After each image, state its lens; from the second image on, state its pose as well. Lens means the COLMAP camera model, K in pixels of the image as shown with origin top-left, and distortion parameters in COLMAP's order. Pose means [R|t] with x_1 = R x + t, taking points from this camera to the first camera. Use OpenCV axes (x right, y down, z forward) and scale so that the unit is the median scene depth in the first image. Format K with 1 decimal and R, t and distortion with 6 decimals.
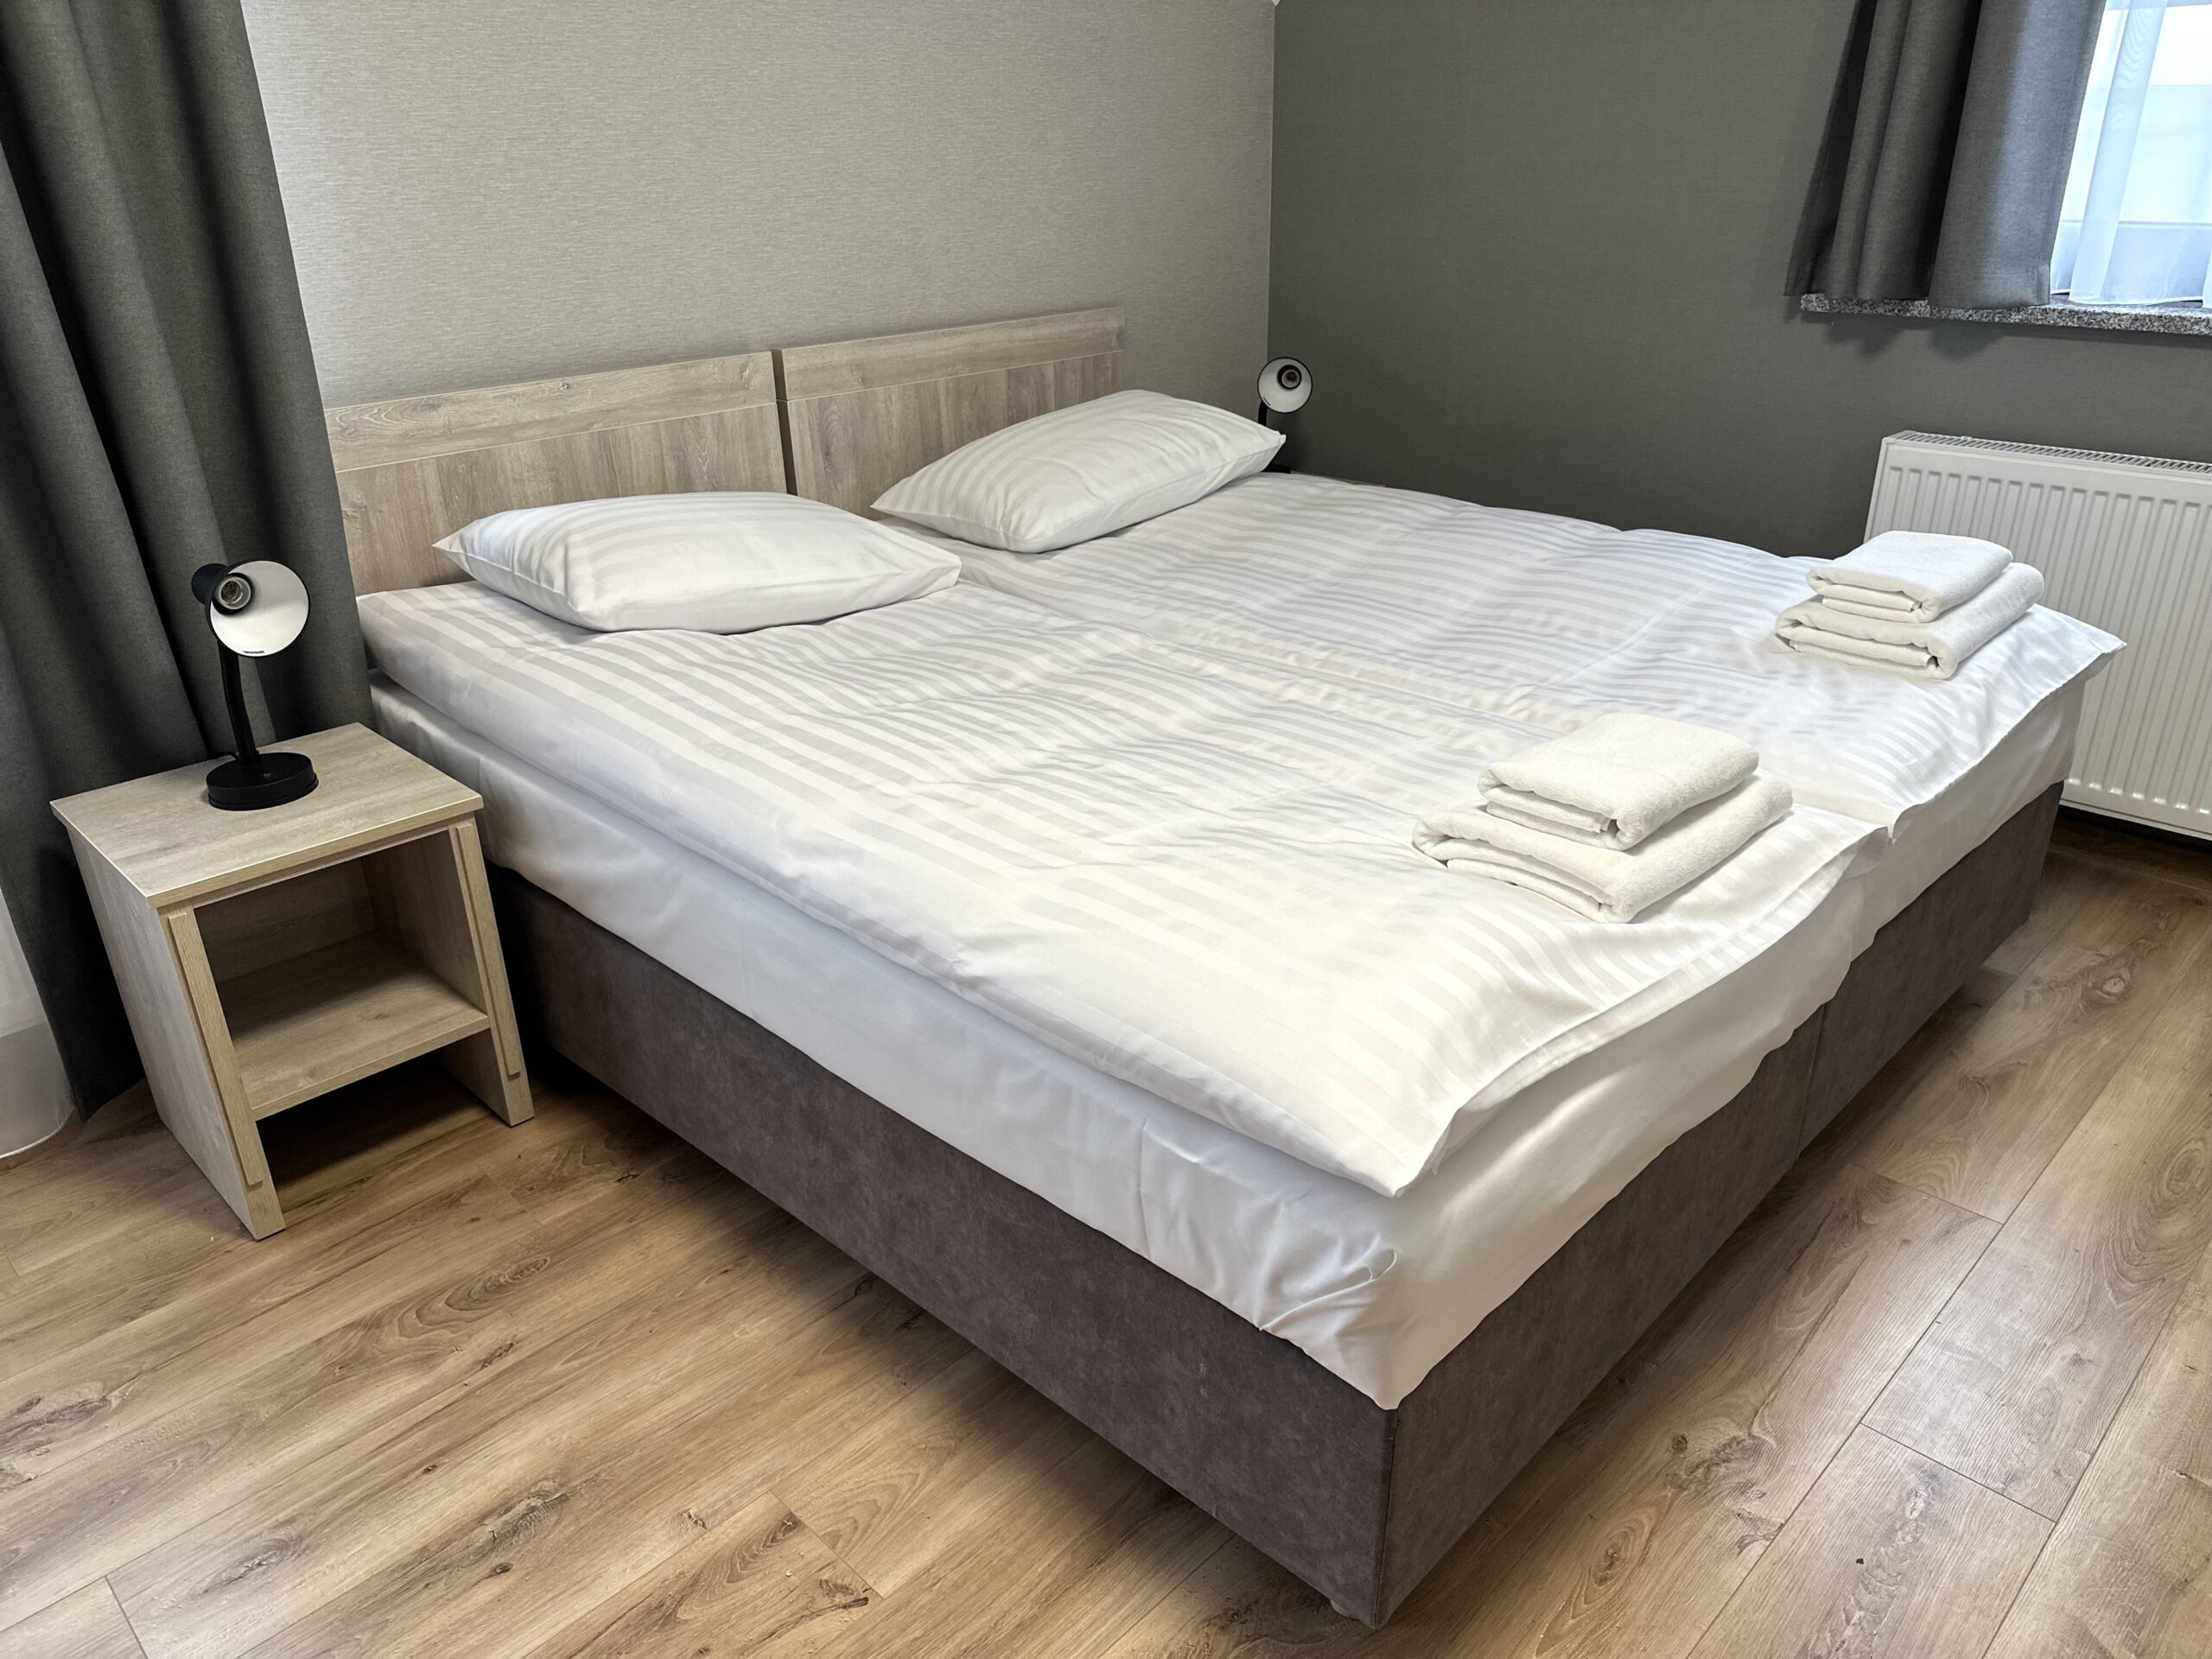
lens RADIAL K [[1547.4, 0, 1103.8], [0, 1547.4, 840.5], [0, 0, 1]] dist [0.100318, -0.133396]
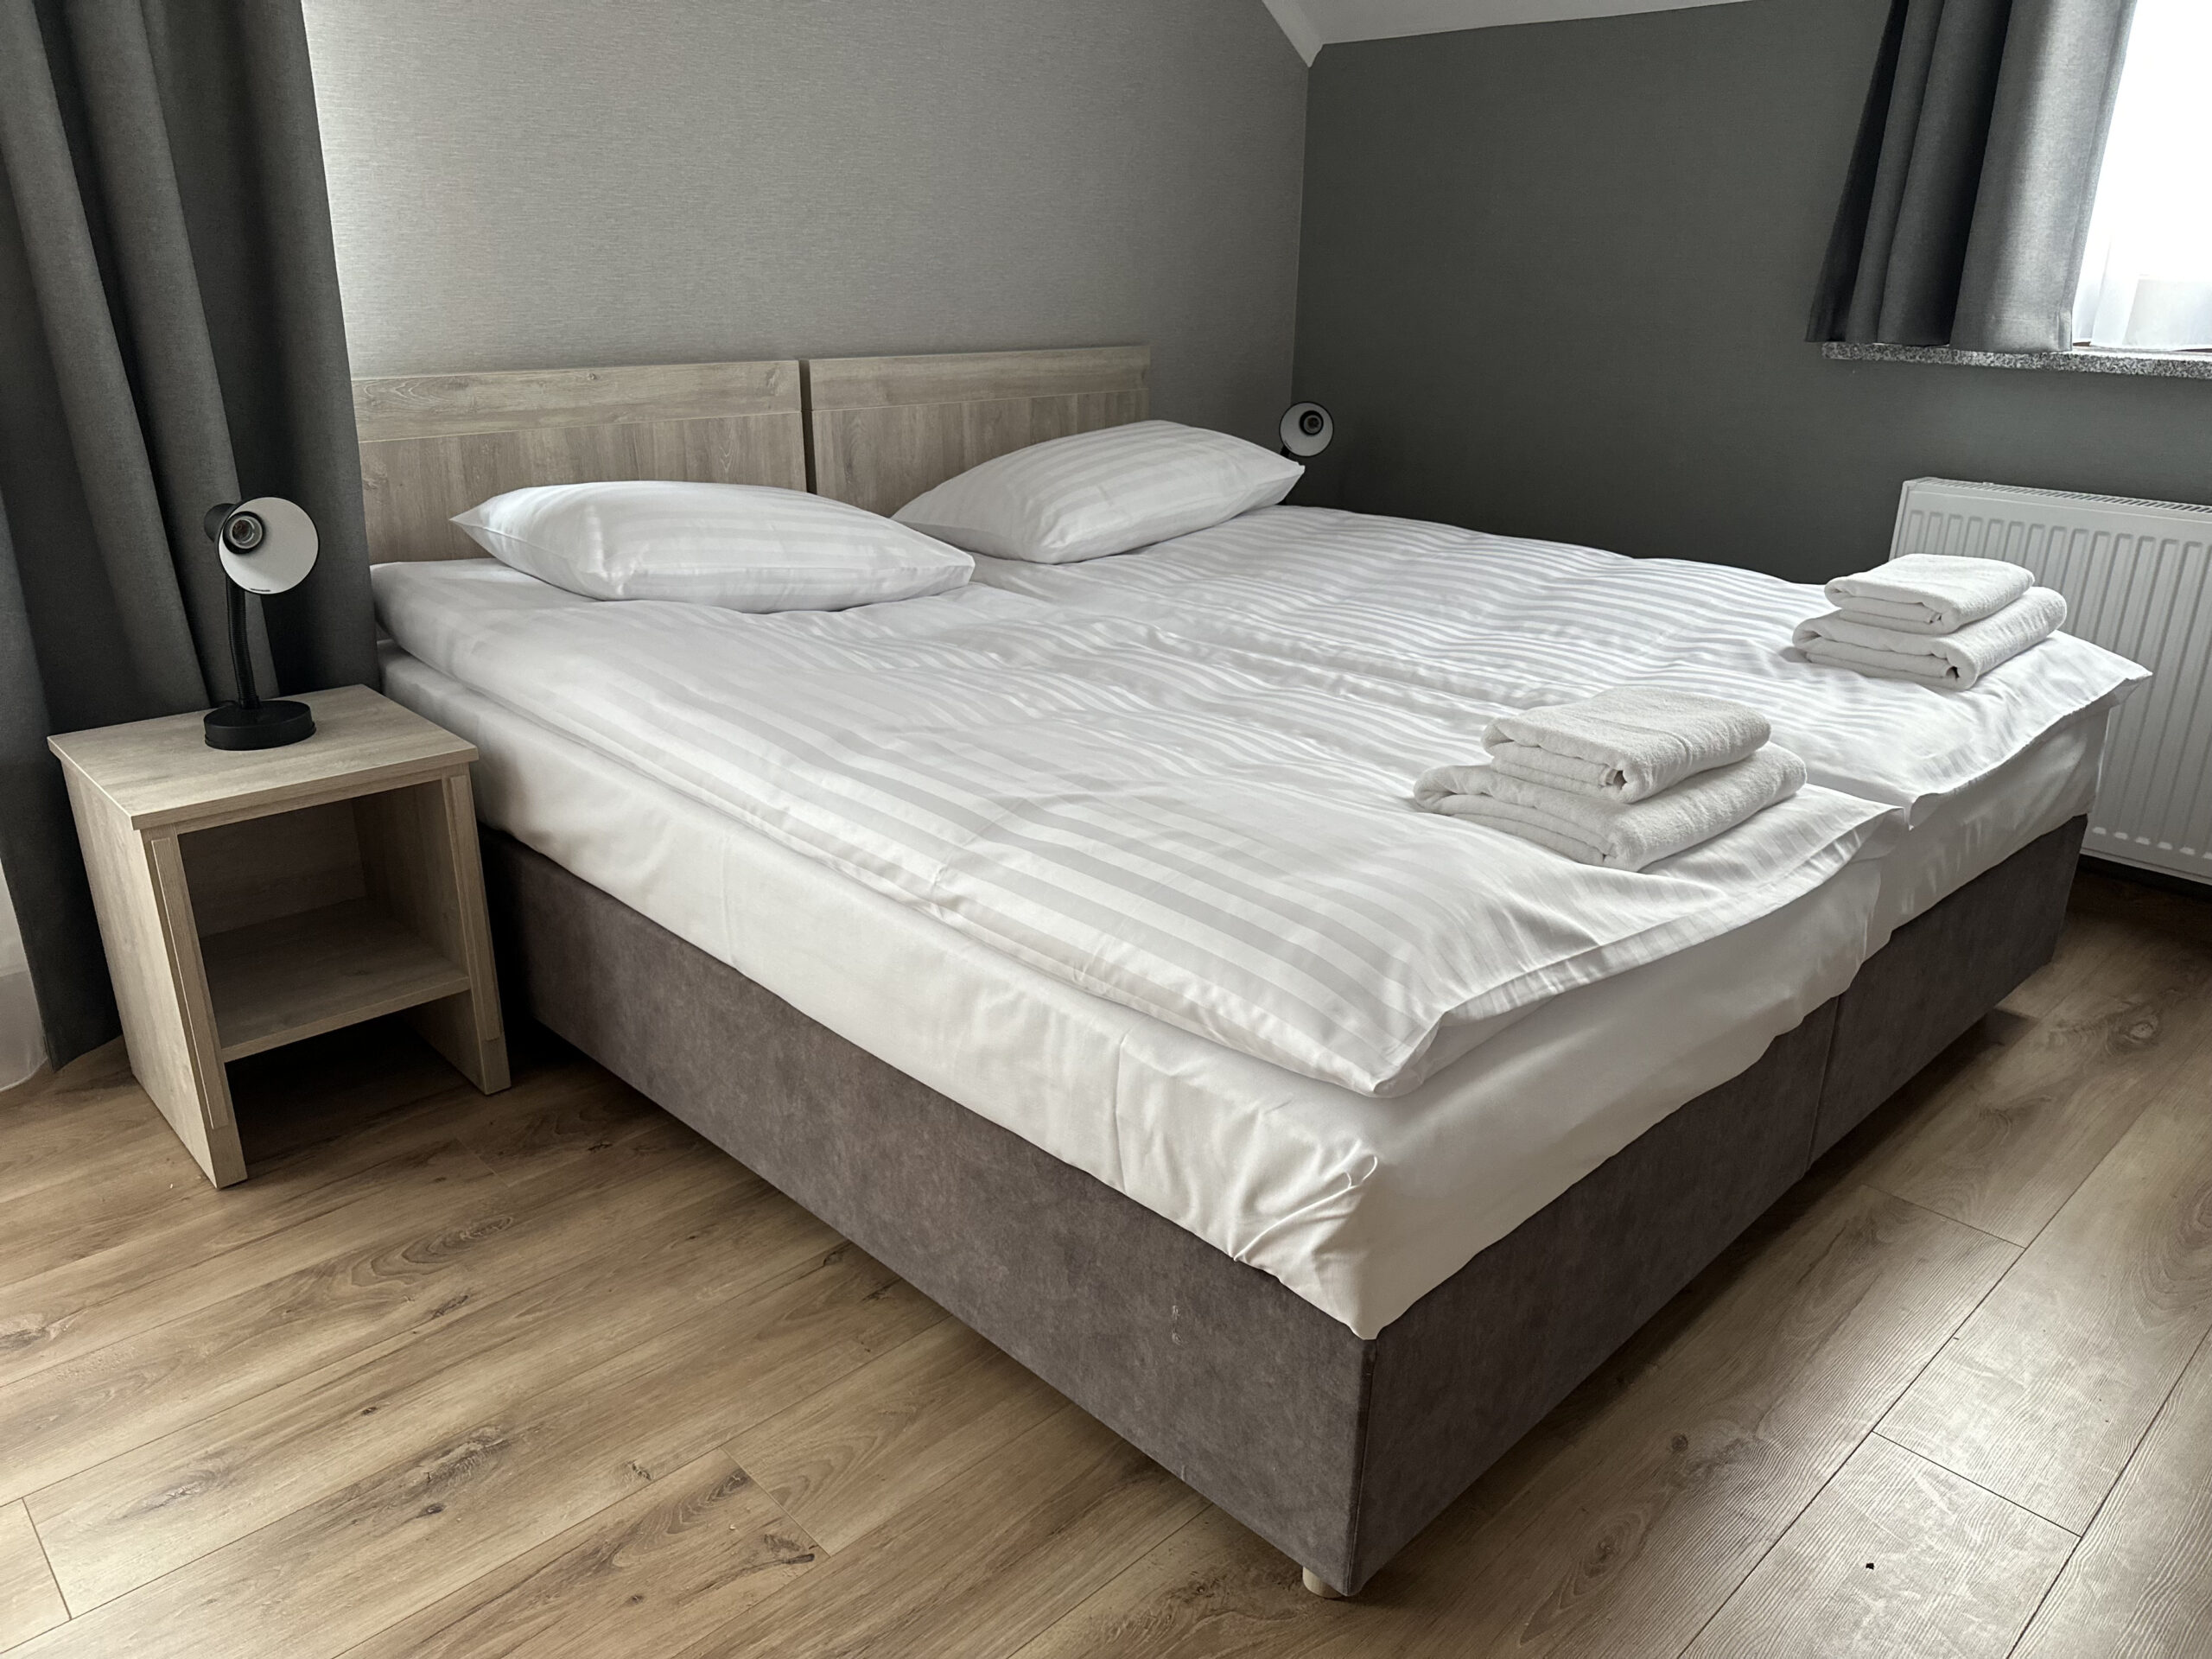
lens RADIAL K [[1546.9, 0, 1096.8], [0, 1546.9, 835.2], [0, 0, 1]] dist [0.100919, -0.133085]
pose [[0.999080, 0.039100, -0.017625, 0.015204], [-0.040271, 0.996597, -0.071926, 0.085561], [0.014753, 0.072570, 0.997254, 0.020913]]
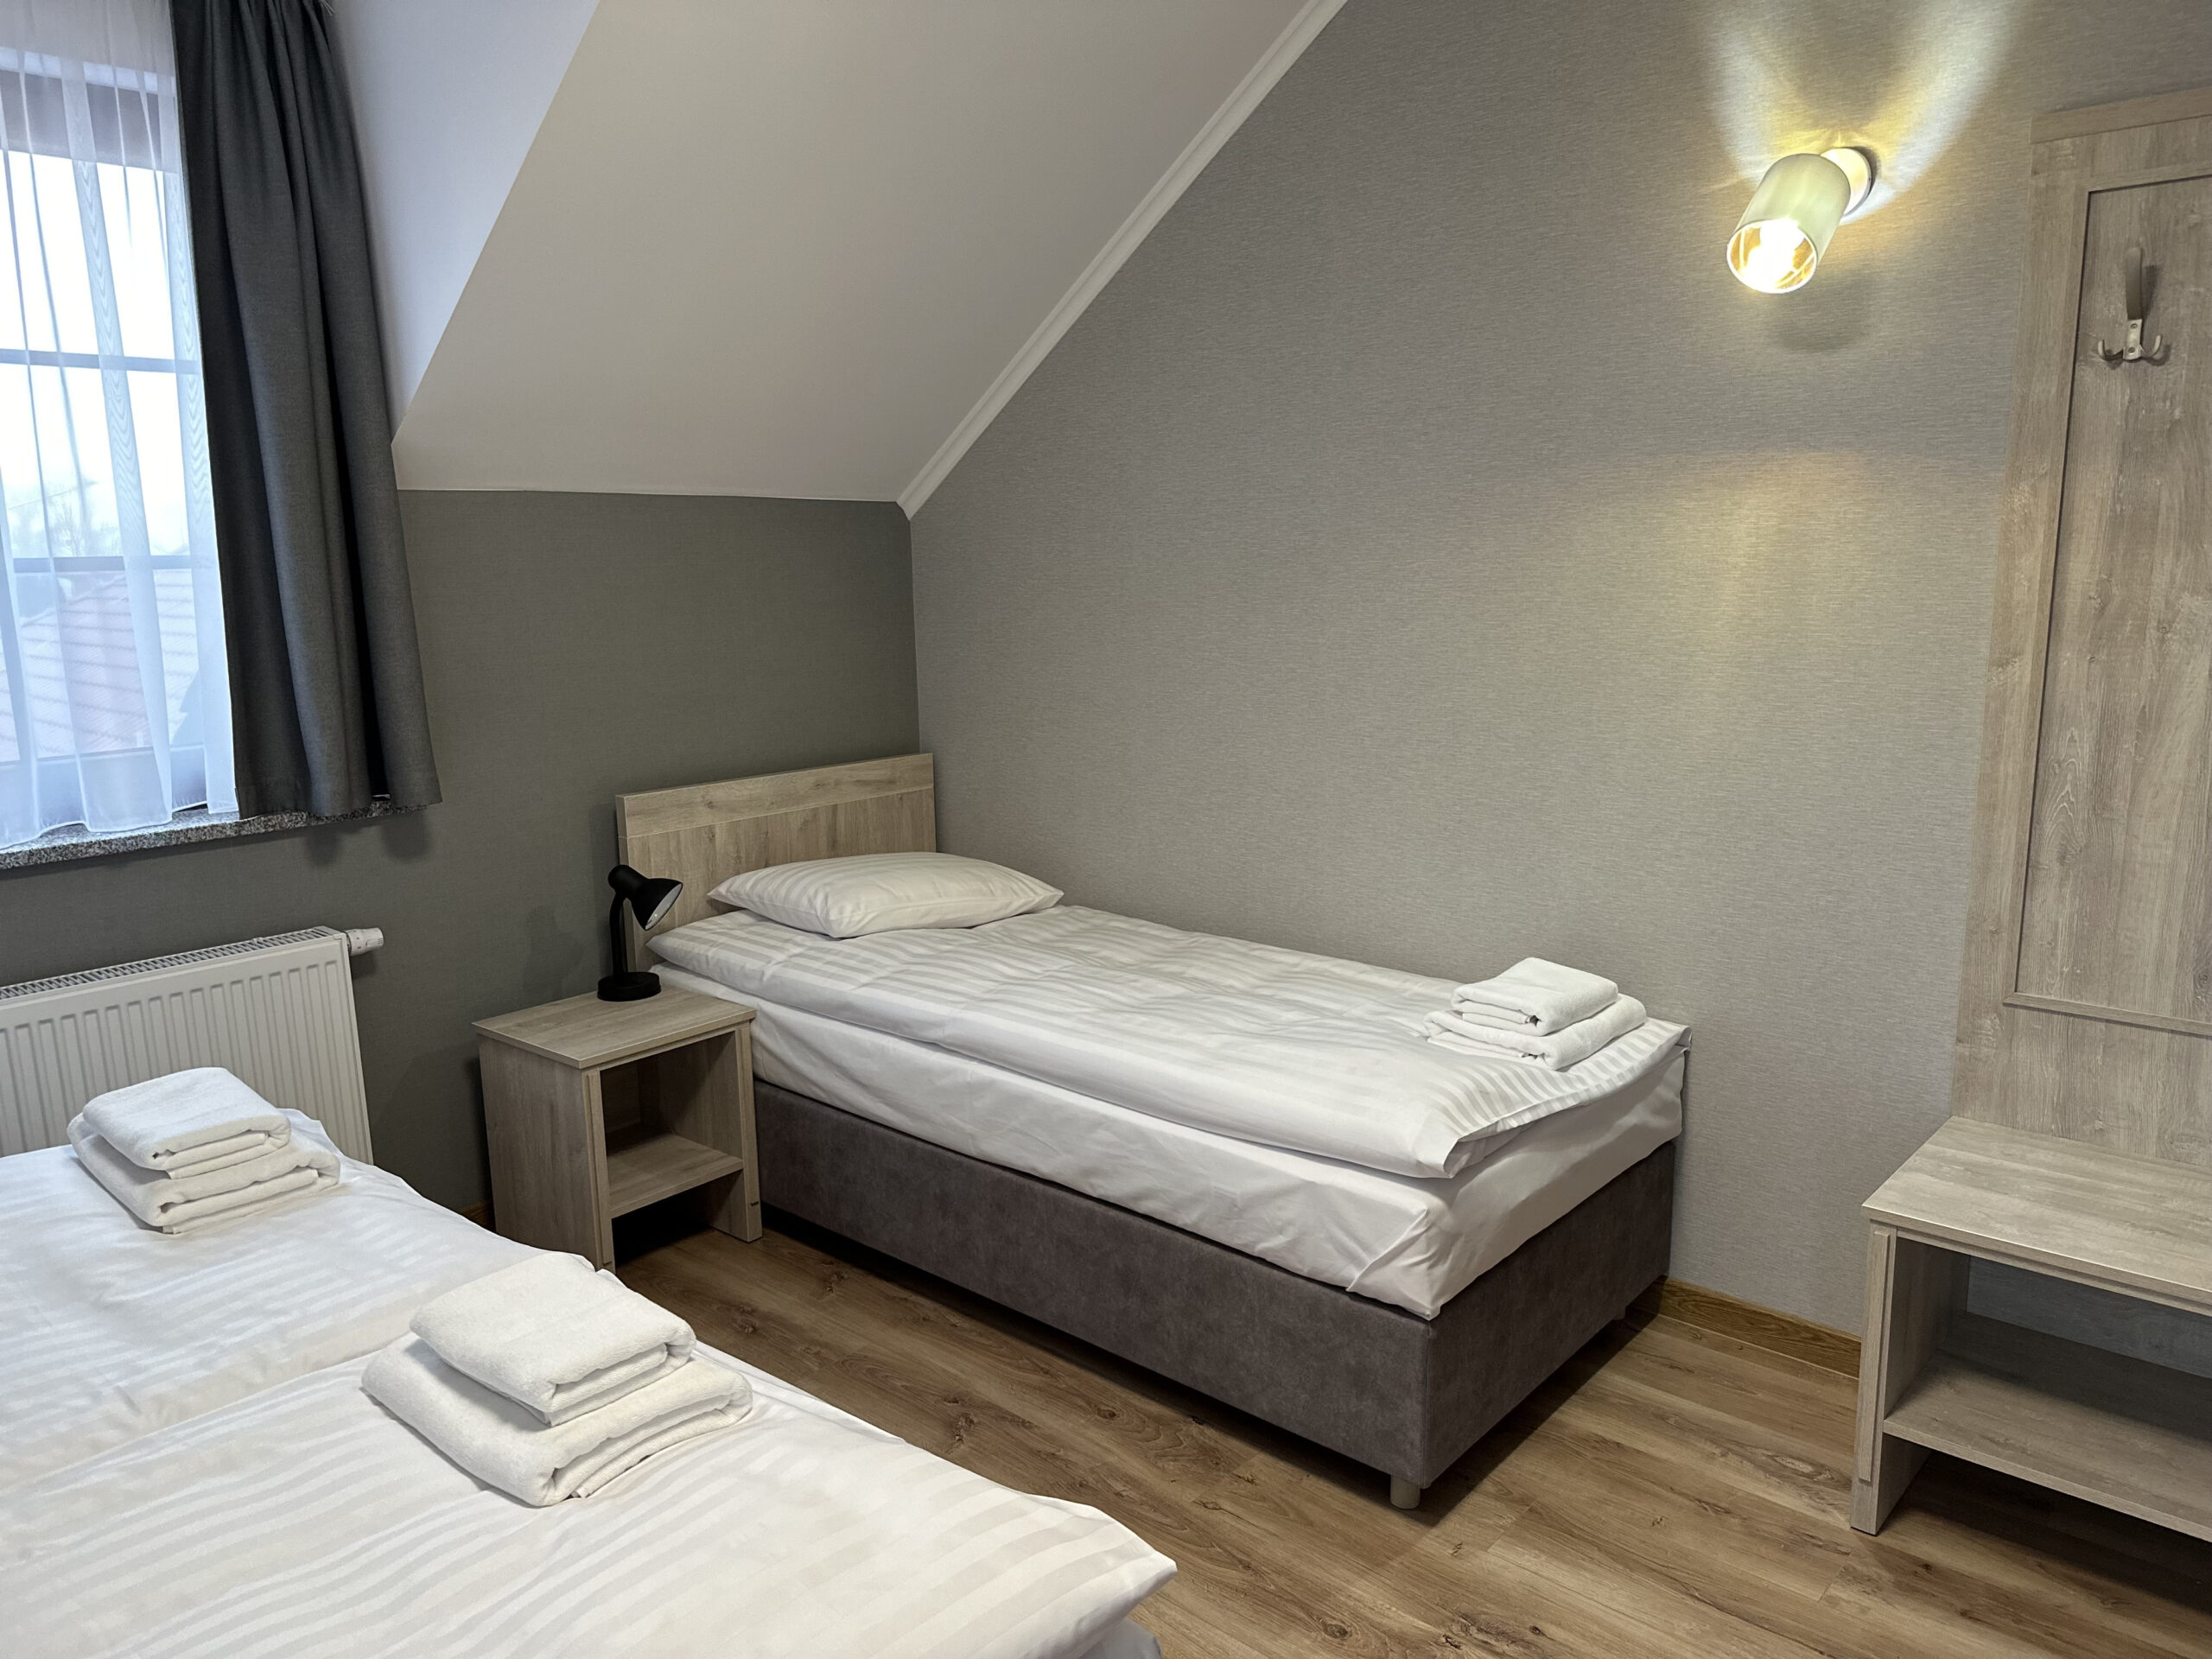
lens RADIAL K [[1543.1, 0, 1101.6], [0, 1543.1, 840.5], [0, 0, 1]] dist [0.081150, -0.133013]
pose [[-0.058938, -0.164155, 0.984672, -0.502287], [0.433575, 0.884282, 0.173371, -0.279306], [-0.899188, 0.437148, 0.019056, 0.456154]]
